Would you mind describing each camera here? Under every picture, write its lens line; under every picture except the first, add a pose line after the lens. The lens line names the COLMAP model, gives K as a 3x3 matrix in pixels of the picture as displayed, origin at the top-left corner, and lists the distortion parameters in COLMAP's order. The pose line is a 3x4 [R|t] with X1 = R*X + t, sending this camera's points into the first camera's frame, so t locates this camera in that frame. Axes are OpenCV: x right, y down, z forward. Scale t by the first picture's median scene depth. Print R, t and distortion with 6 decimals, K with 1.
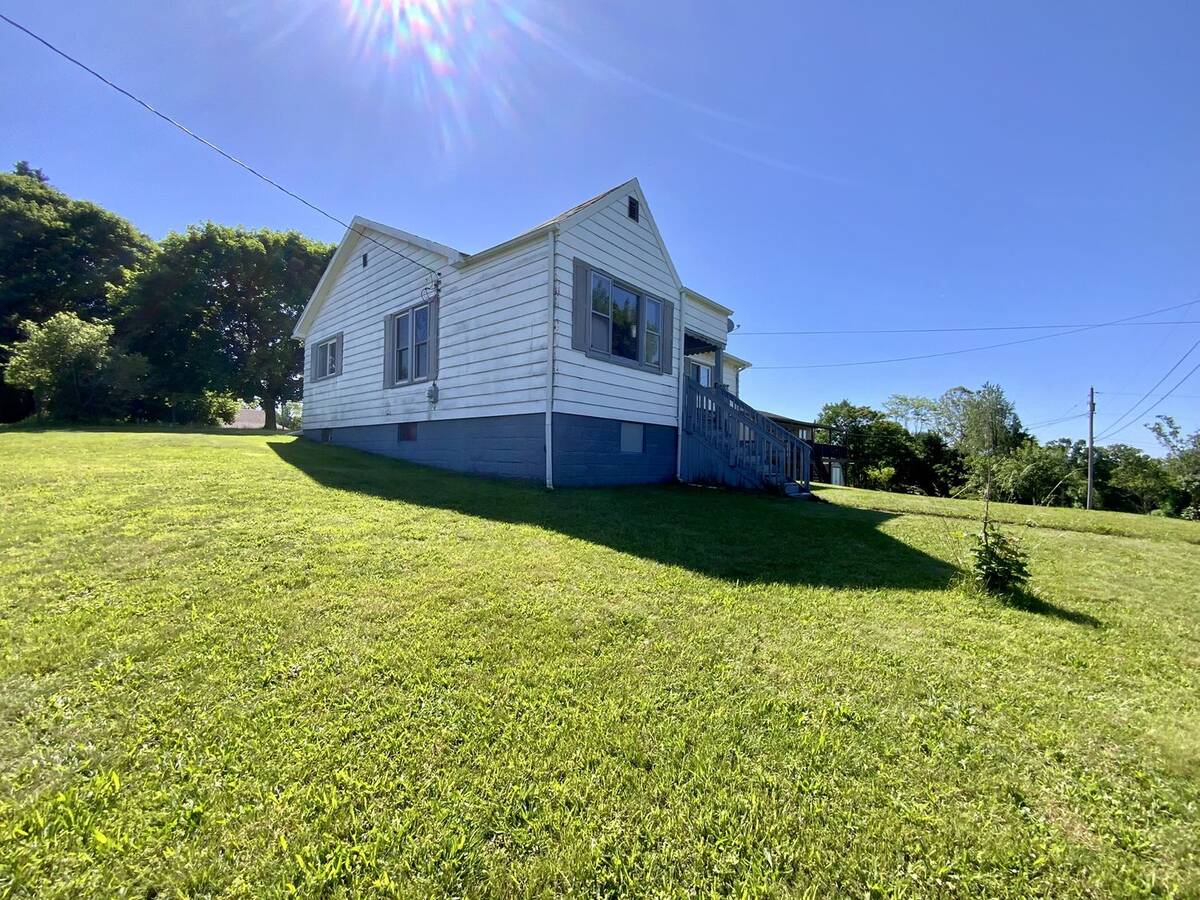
lens RADIAL K [[484.4, 0, 597.7], [0, 484.4, 454.8], [0, 0, 1]] dist [0.012141, -0.012720]
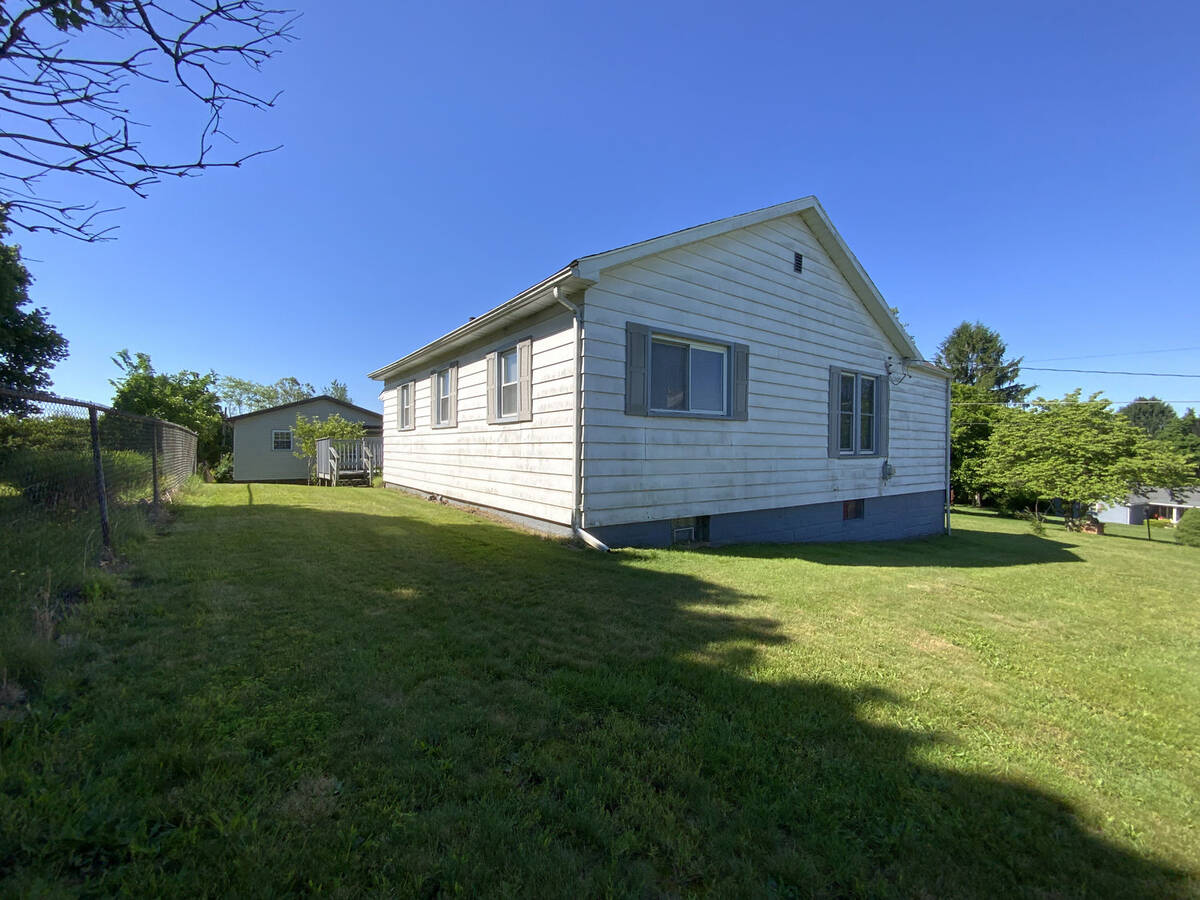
lens RADIAL K [[484.4, 0, 600.2], [0, 484.4, 449.3], [0, 0, 1]] dist [0.012141, -0.012720]
pose [[0.211676, -0.017310, 0.977187, -1.371846], [-0.012612, 0.999712, 0.020441, -0.171176], [-0.977258, -0.016651, 0.211397, 1.274750]]
